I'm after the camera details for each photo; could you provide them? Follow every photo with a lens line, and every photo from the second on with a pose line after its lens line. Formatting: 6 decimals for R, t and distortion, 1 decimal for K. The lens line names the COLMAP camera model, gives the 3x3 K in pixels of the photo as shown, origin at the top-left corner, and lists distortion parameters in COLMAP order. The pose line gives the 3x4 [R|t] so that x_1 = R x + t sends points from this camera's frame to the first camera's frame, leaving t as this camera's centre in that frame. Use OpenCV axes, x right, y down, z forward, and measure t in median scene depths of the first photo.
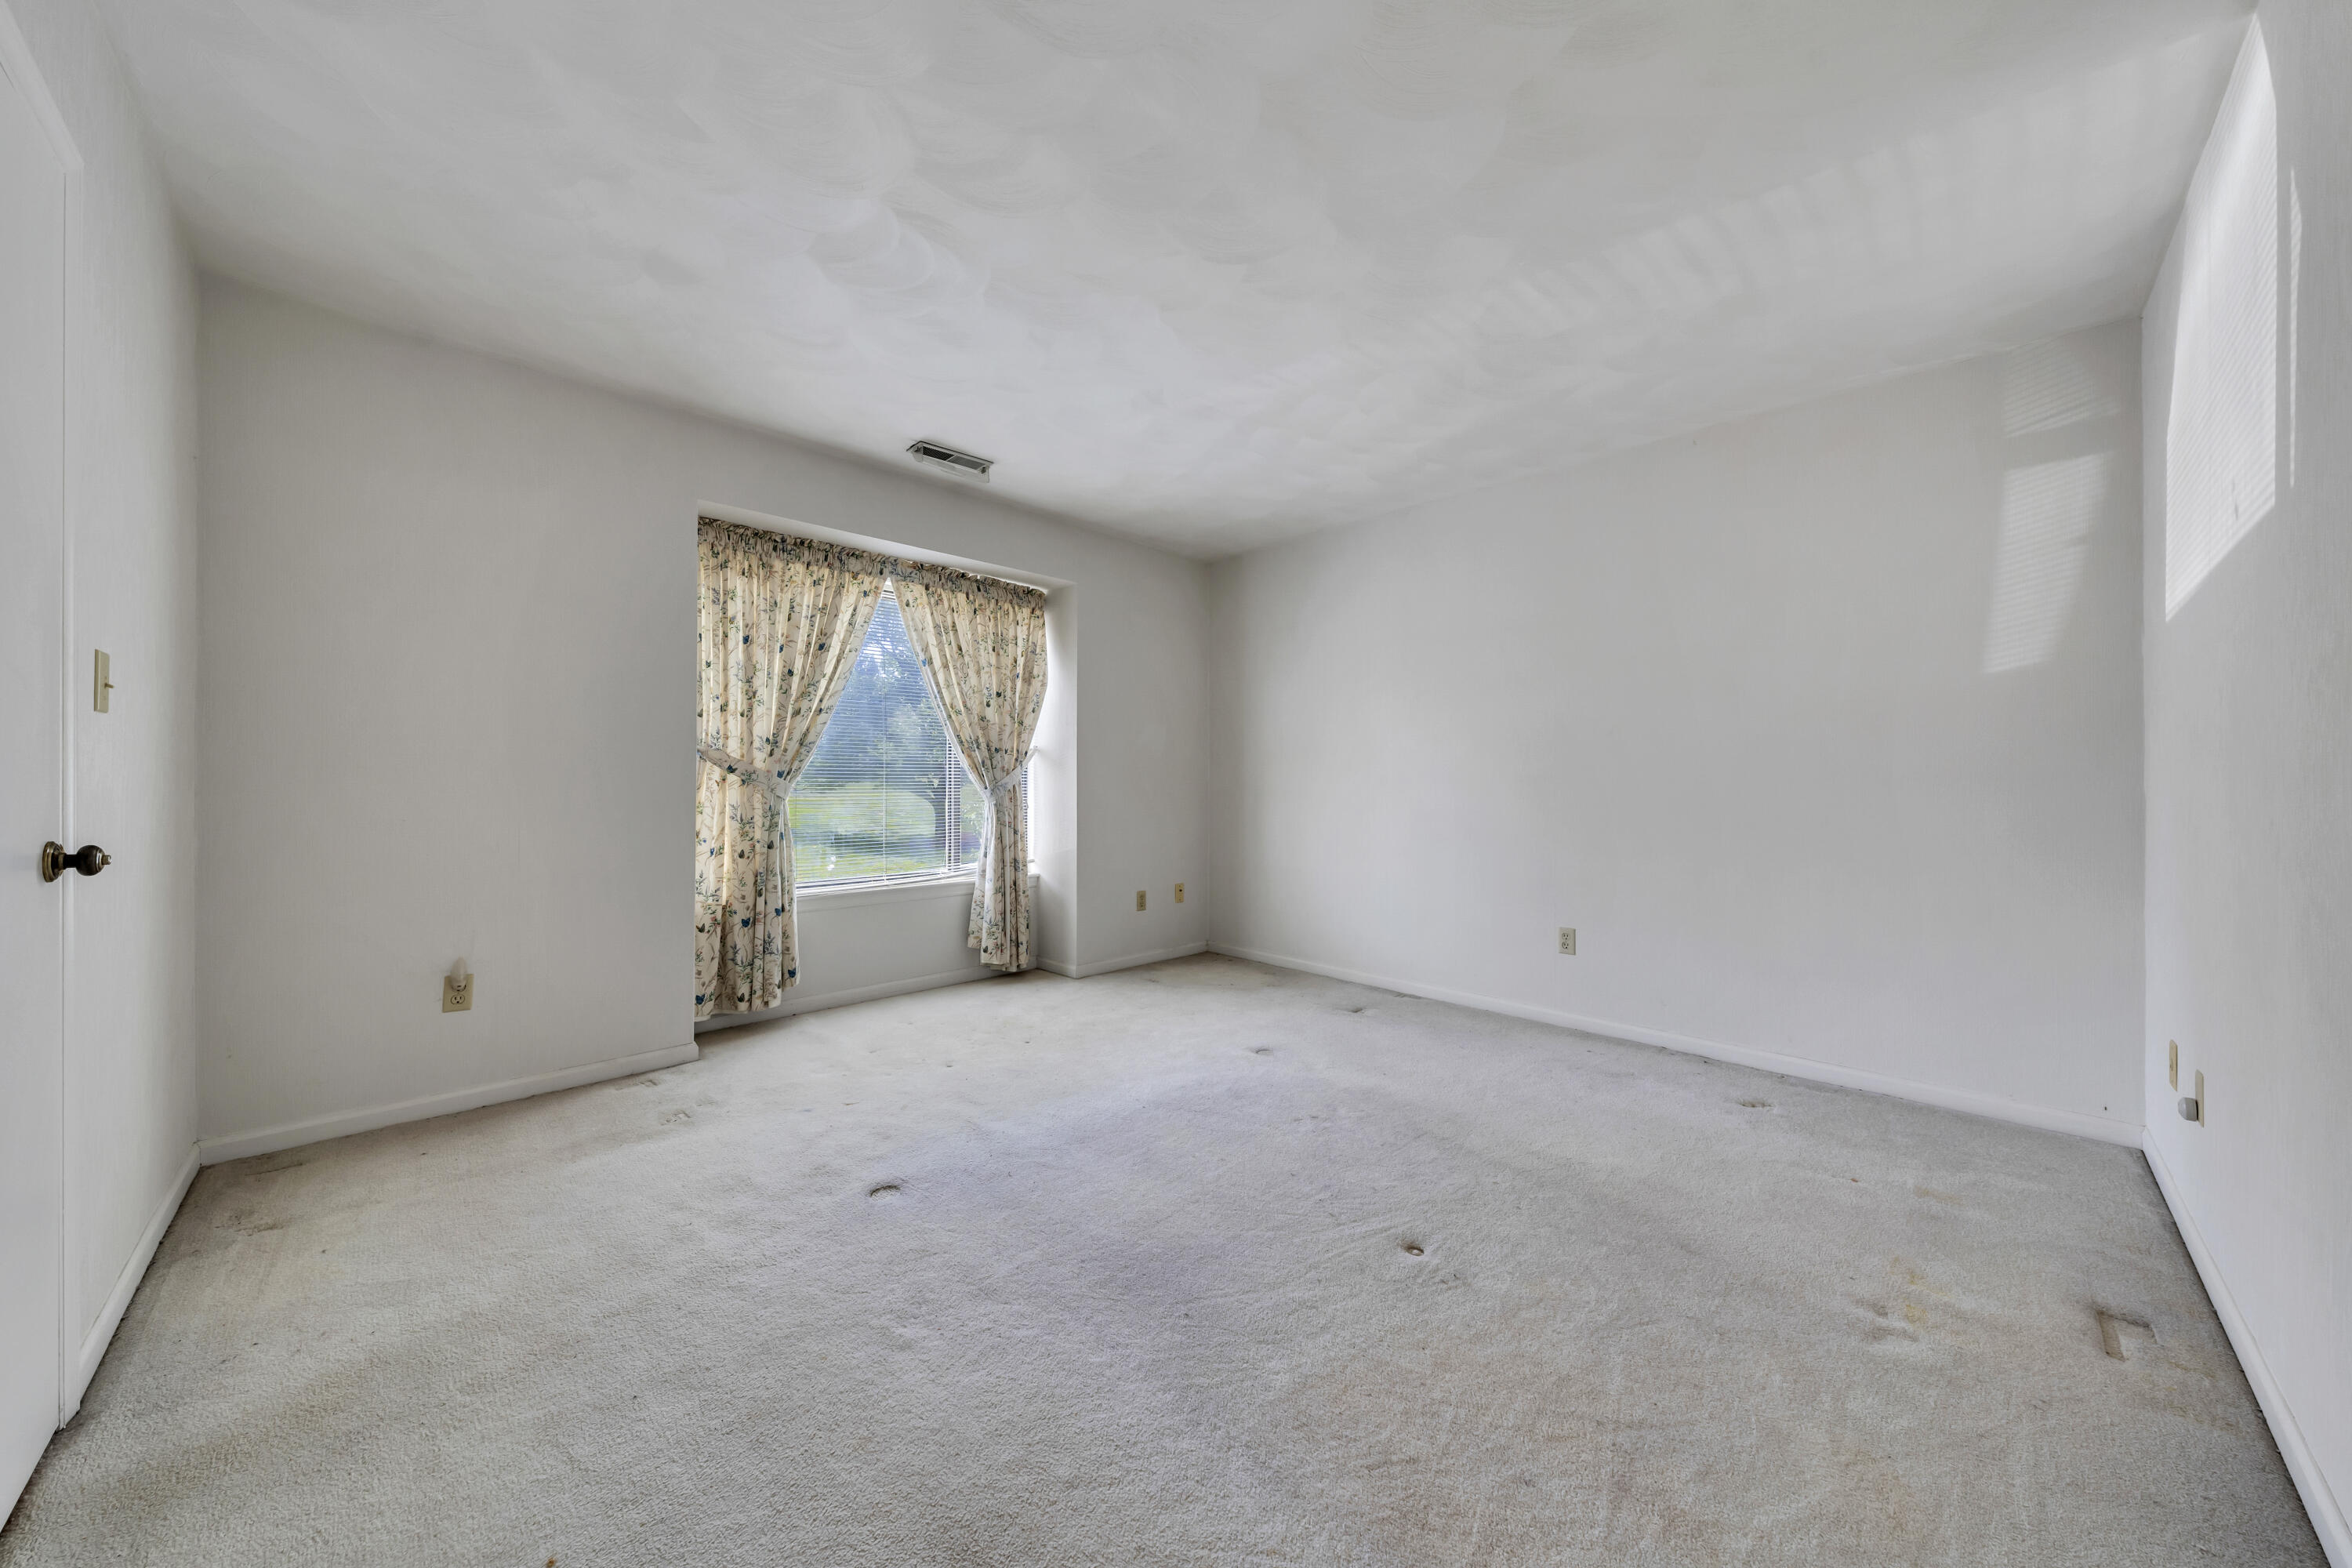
lens RADIAL K [[808.1, 0, 1170.5], [0, 808.1, 776.9], [0, 0, 1]] dist [-0.000950, -0.000105]
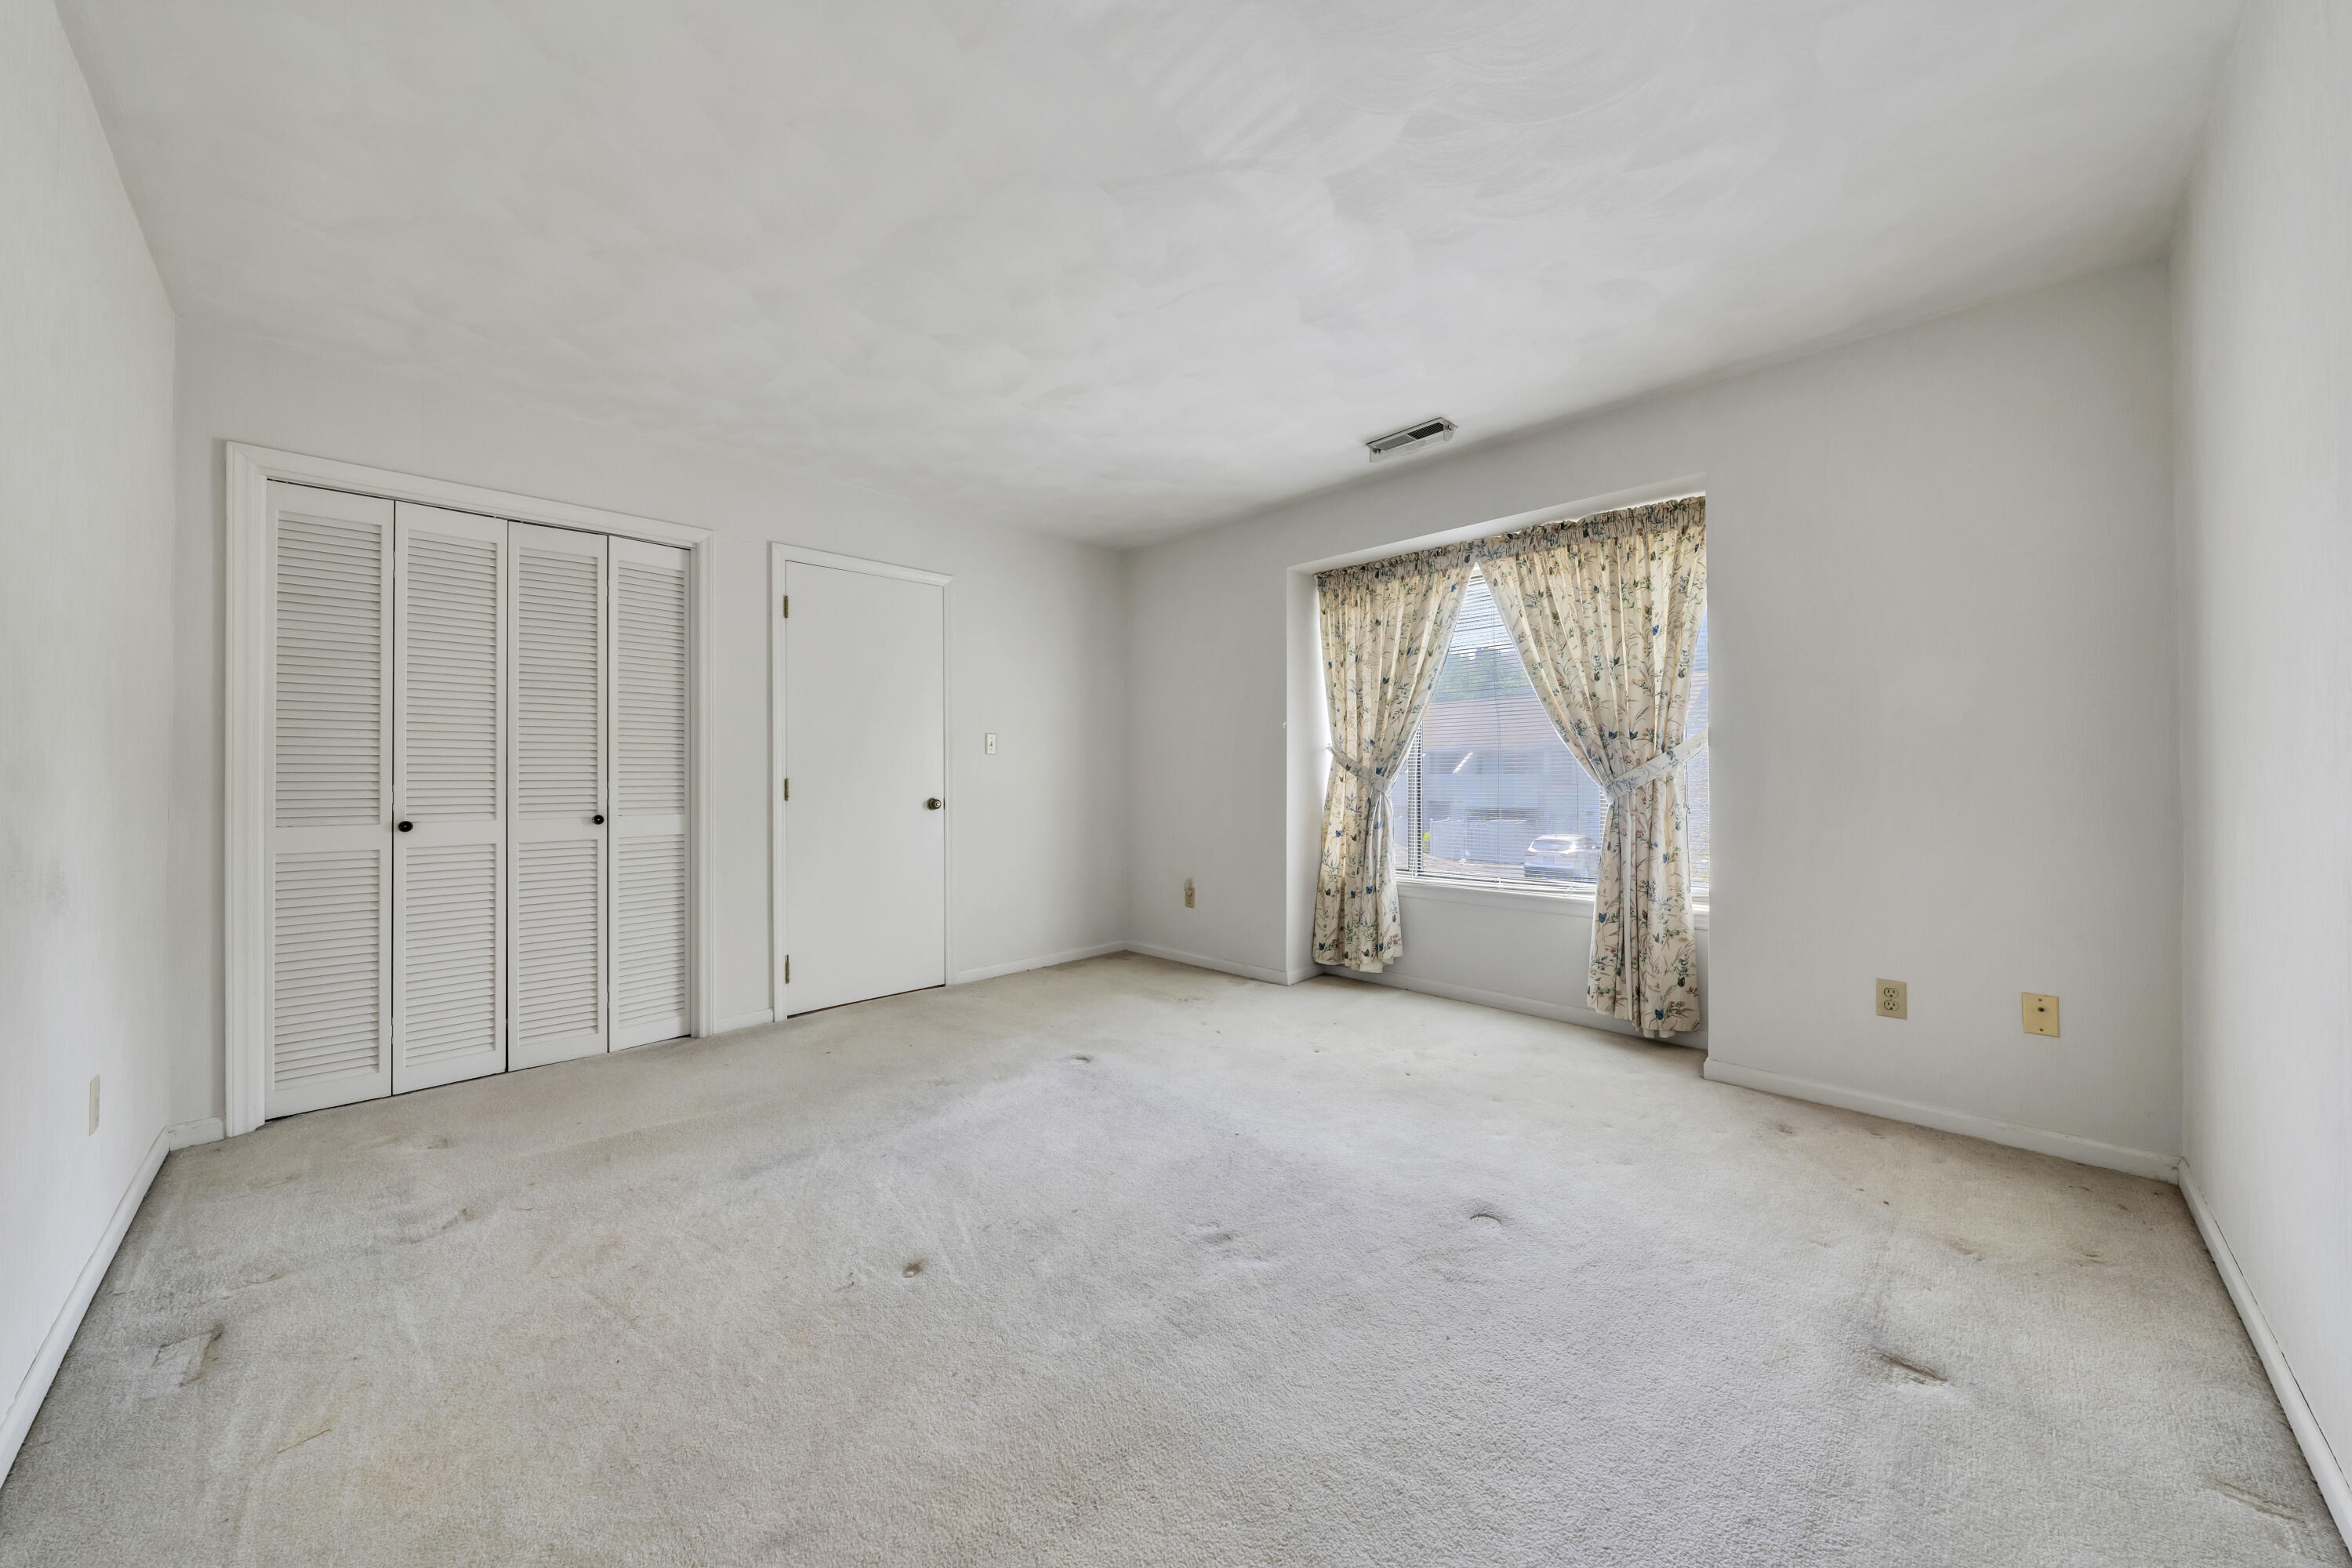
lens RADIAL K [[815.0, 0, 1125.2], [0, 815.0, 765.9], [0, 0, 1]] dist [-0.000147, 0.000008]
pose [[-0.025817, -0.017379, -0.999516, 0.627081], [0.008576, 0.999808, -0.017606, 0.006183], [0.999630, -0.009026, -0.025663, 0.621218]]
